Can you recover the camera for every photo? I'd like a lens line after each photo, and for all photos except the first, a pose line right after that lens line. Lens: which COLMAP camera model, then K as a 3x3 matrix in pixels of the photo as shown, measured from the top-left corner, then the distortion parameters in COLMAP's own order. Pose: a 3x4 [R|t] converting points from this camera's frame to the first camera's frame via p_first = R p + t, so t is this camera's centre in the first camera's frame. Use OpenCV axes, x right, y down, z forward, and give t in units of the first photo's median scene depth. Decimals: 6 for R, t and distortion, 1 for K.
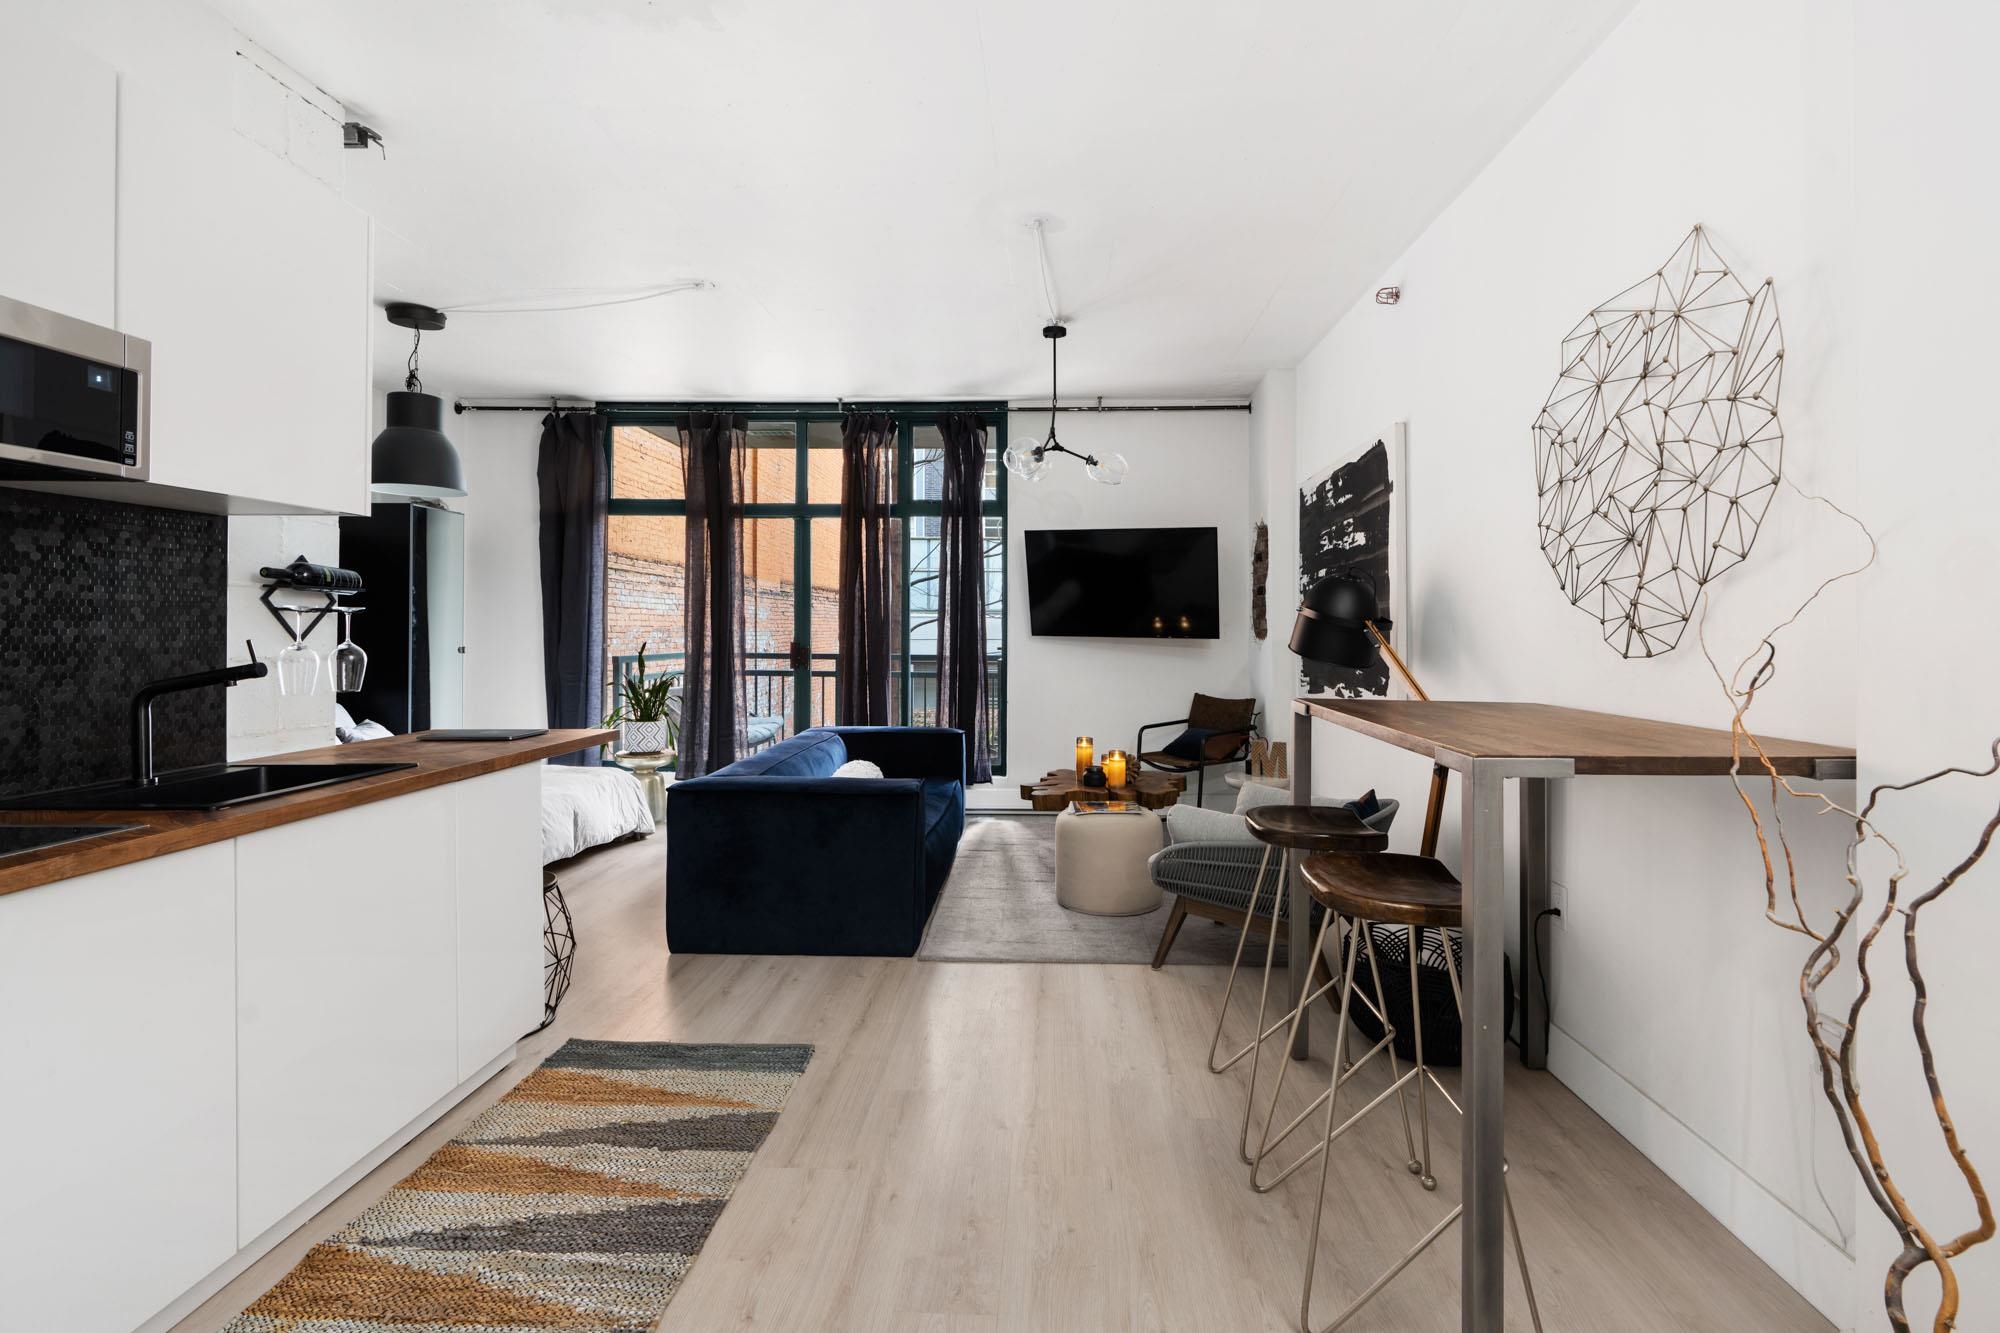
lens RADIAL K [[922.8, 0, 1019.0], [0, 922.8, 625.4], [0, 0, 1]] dist [-0.005813, 0.001273]
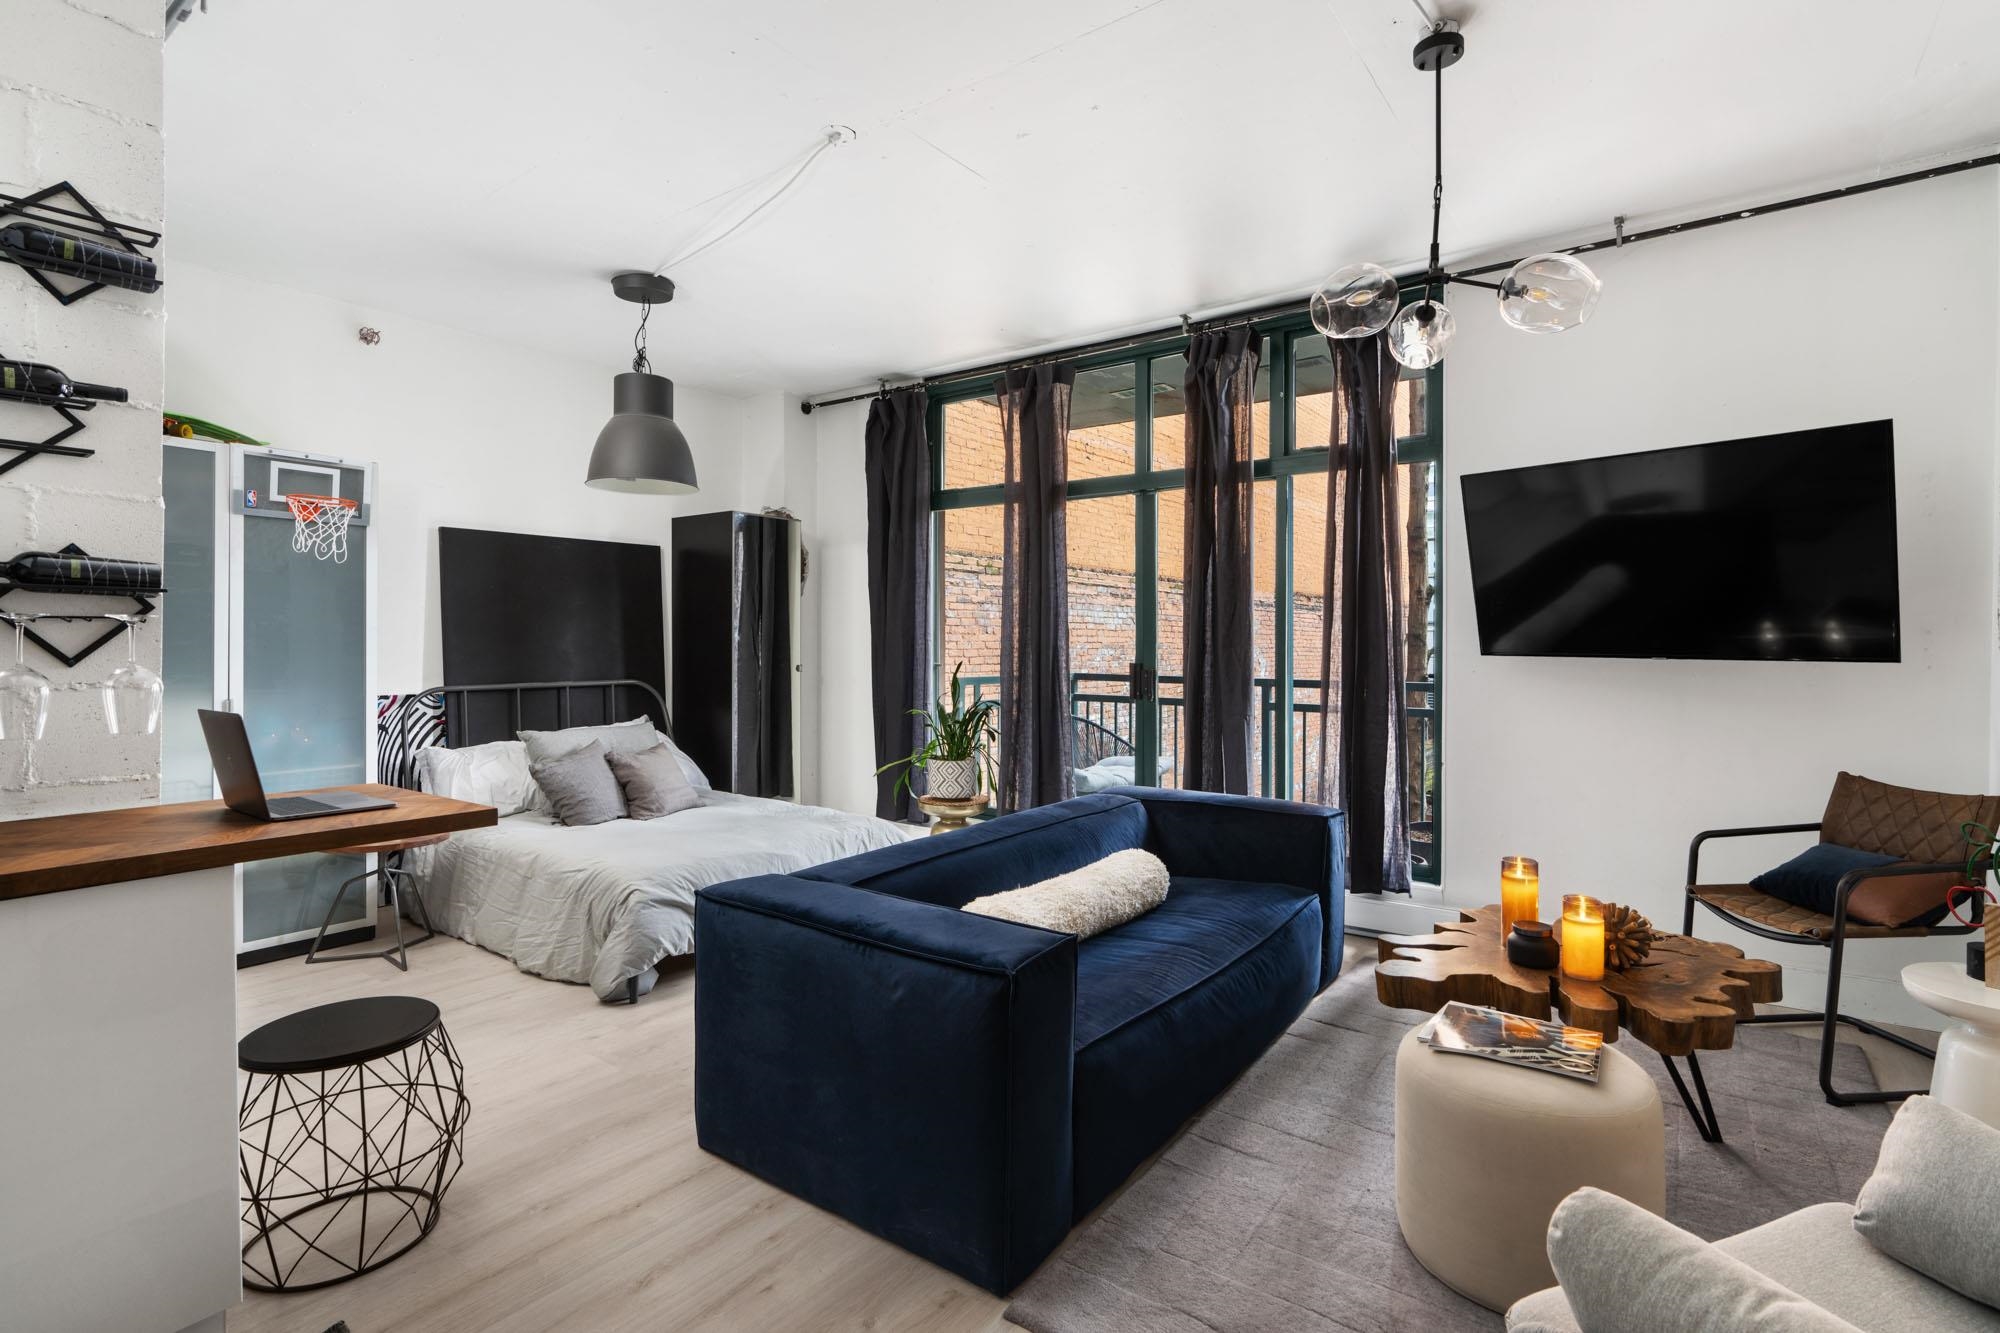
lens RADIAL K [[922.8, 0, 1038.3], [0, 922.8, 642.0], [0, 0, 1]] dist [-0.005813, 0.001273]
pose [[0.839037, -0.004488, -0.544056, 0.126842], [0.005299, 0.999986, -0.000078, 0.002450], [0.544048, -0.002817, 0.839049, 0.455685]]
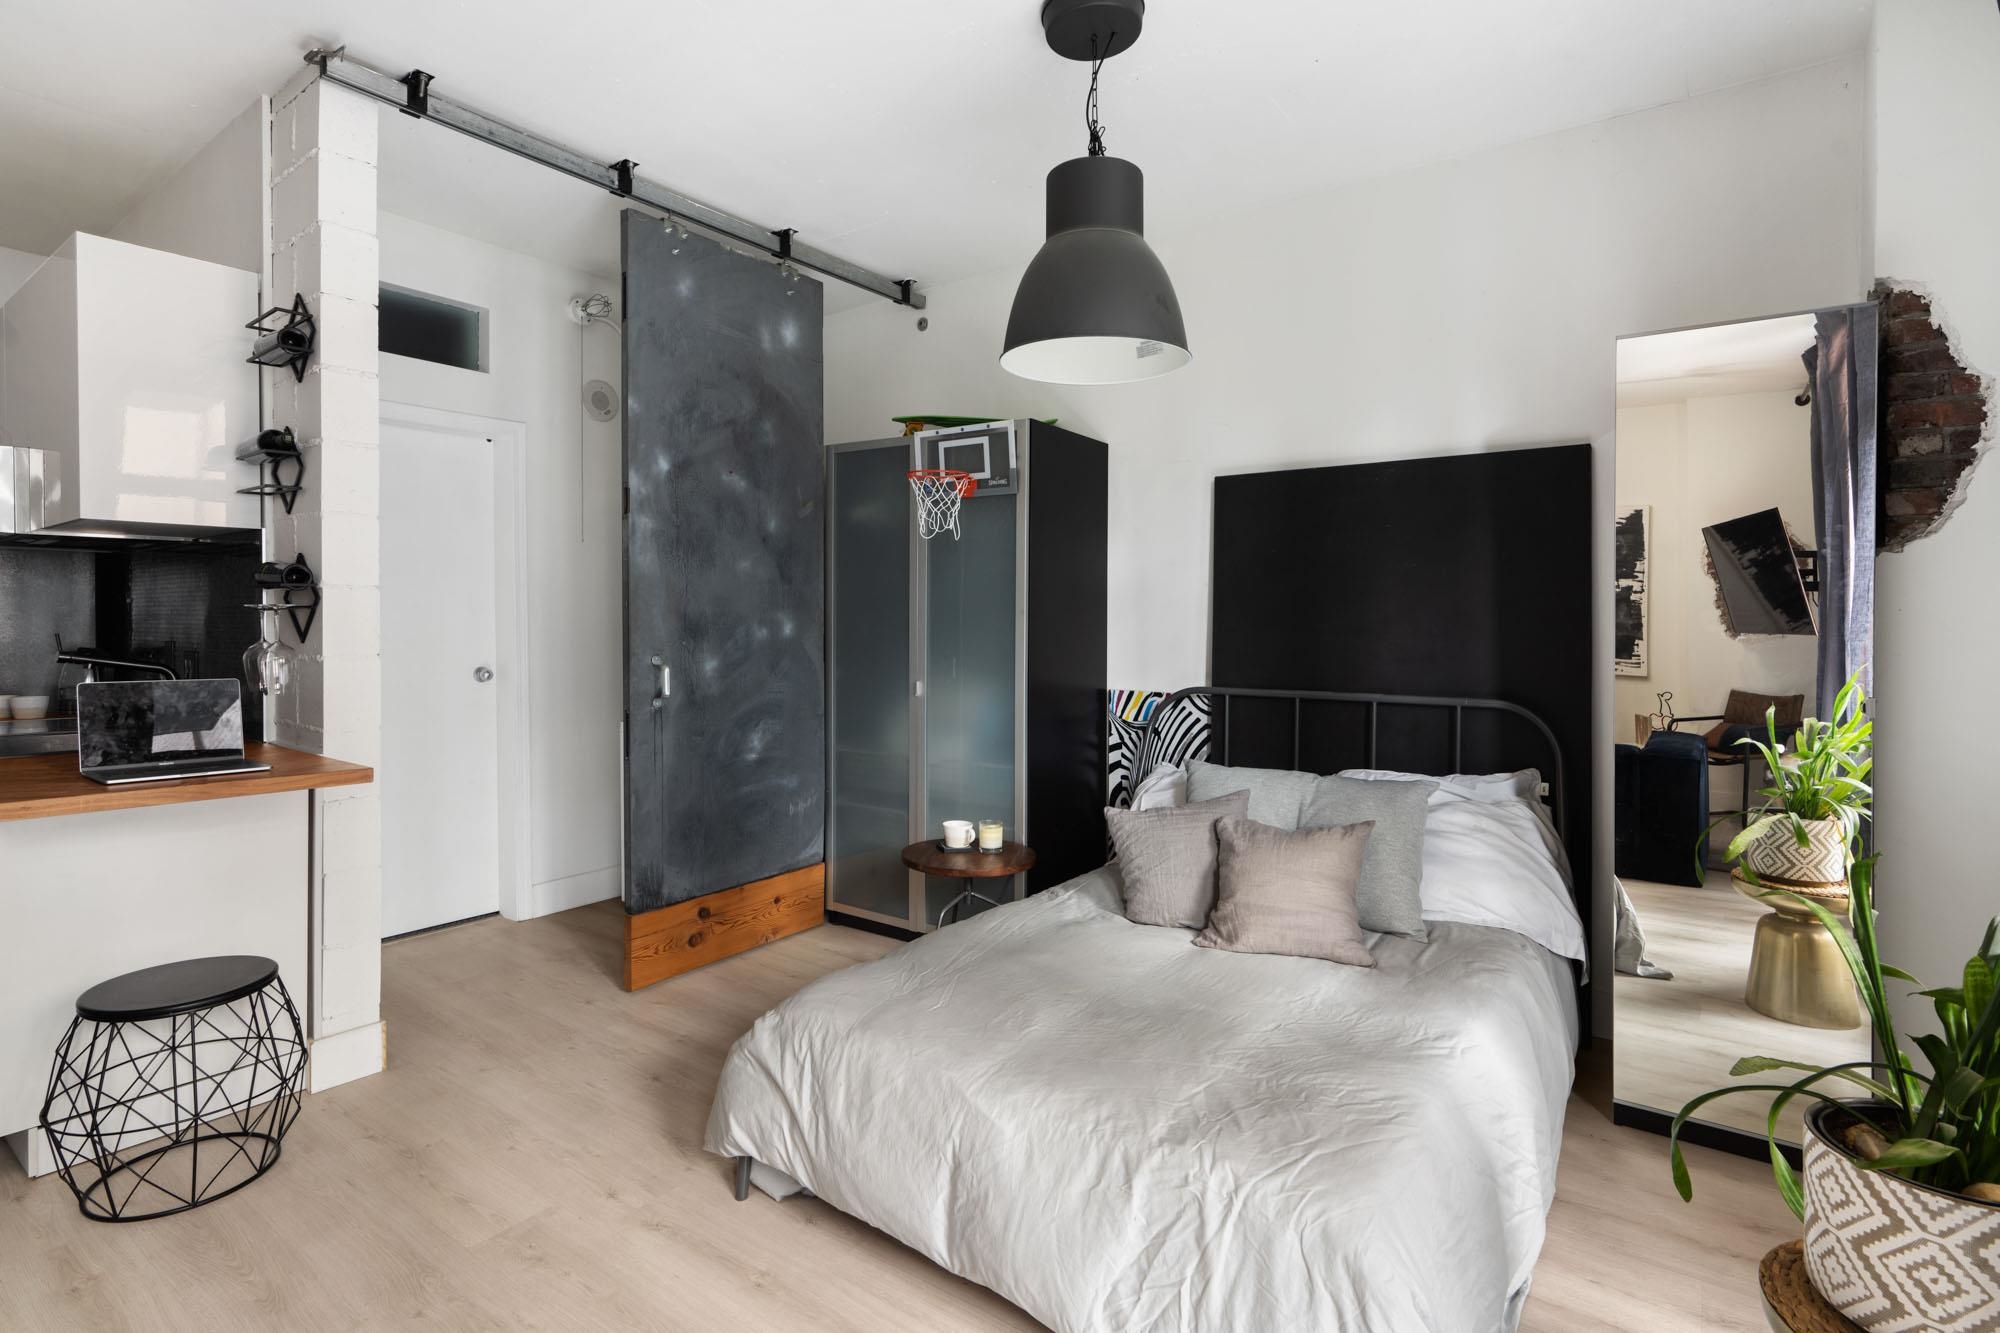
lens RADIAL K [[971.5, 0, 987.3], [0, 971.5, 616.8], [0, 0, 1]] dist [-0.005233, -0.000863]
pose [[-0.575111, -0.012904, -0.817974, -0.183047], [-0.007944, 0.999917, -0.010189, -0.000360], [0.818037, 0.000638, -0.575165, 1.210189]]
